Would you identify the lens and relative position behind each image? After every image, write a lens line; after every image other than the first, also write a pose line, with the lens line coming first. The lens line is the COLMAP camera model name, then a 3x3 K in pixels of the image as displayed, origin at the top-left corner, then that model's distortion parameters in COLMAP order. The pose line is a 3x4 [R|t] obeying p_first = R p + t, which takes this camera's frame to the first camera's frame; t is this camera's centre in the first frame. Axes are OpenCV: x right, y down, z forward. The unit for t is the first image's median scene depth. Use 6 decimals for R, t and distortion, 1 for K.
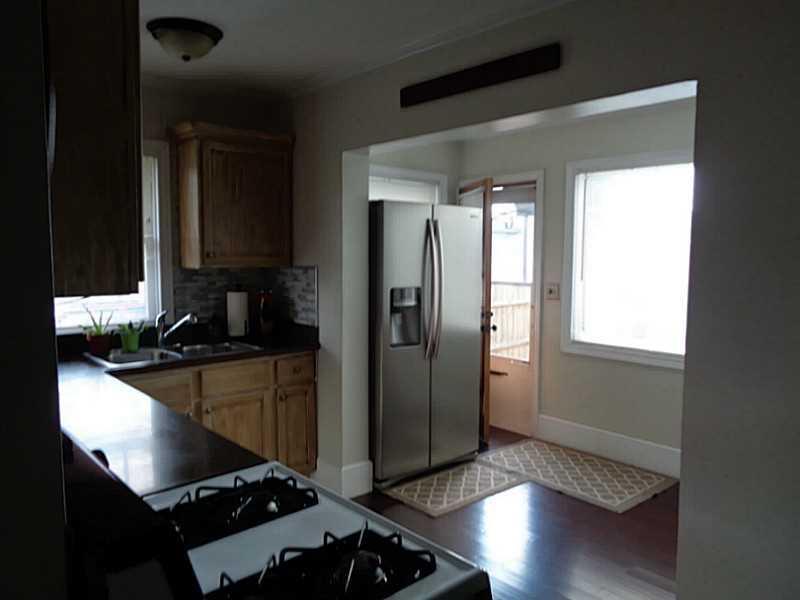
lens RADIAL K [[614.7, 0, 400.0], [0, 614.7, 300.0], [0, 0, 1]] dist [-0.010375, 0.002309]
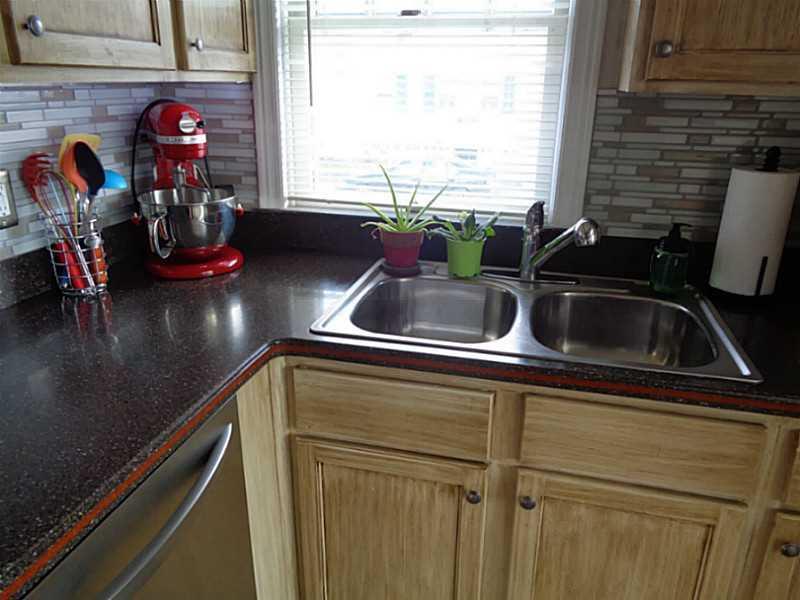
lens RADIAL K [[614.7, 0, 400.0], [0, 614.7, 300.0], [0, 0, 1]] dist [-0.010375, 0.002309]
pose [[0.556634, 0.280530, -0.781960, -0.098869], [-0.083544, 0.955392, 0.283279, -0.026254], [0.826546, -0.092355, 0.555240, 0.698000]]
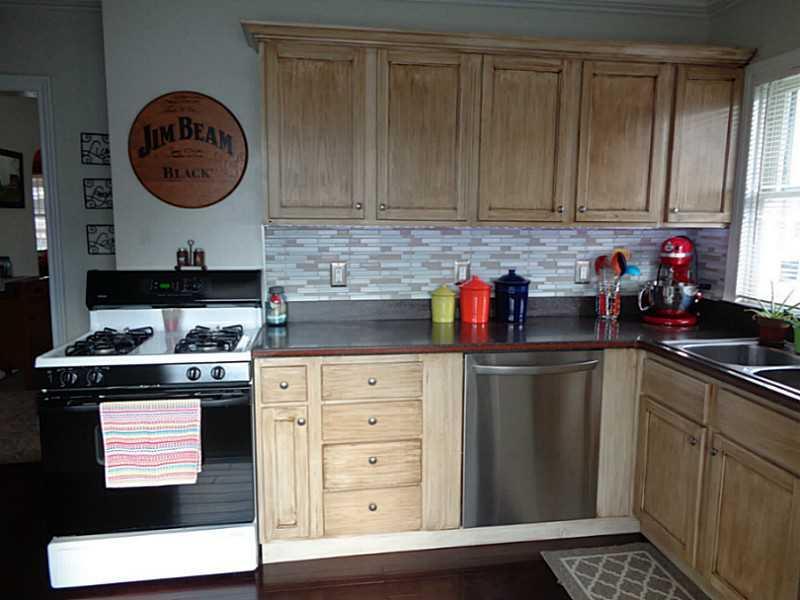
lens RADIAL K [[614.7, 0, 400.0], [0, 614.7, 300.0], [0, 0, 1]] dist [-0.010375, 0.002309]
pose [[-0.543398, 0.110040, -0.832232, 0.349324], [-0.083969, 0.979275, 0.184309, -0.062160], [0.835265, 0.170035, -0.522896, 0.953536]]
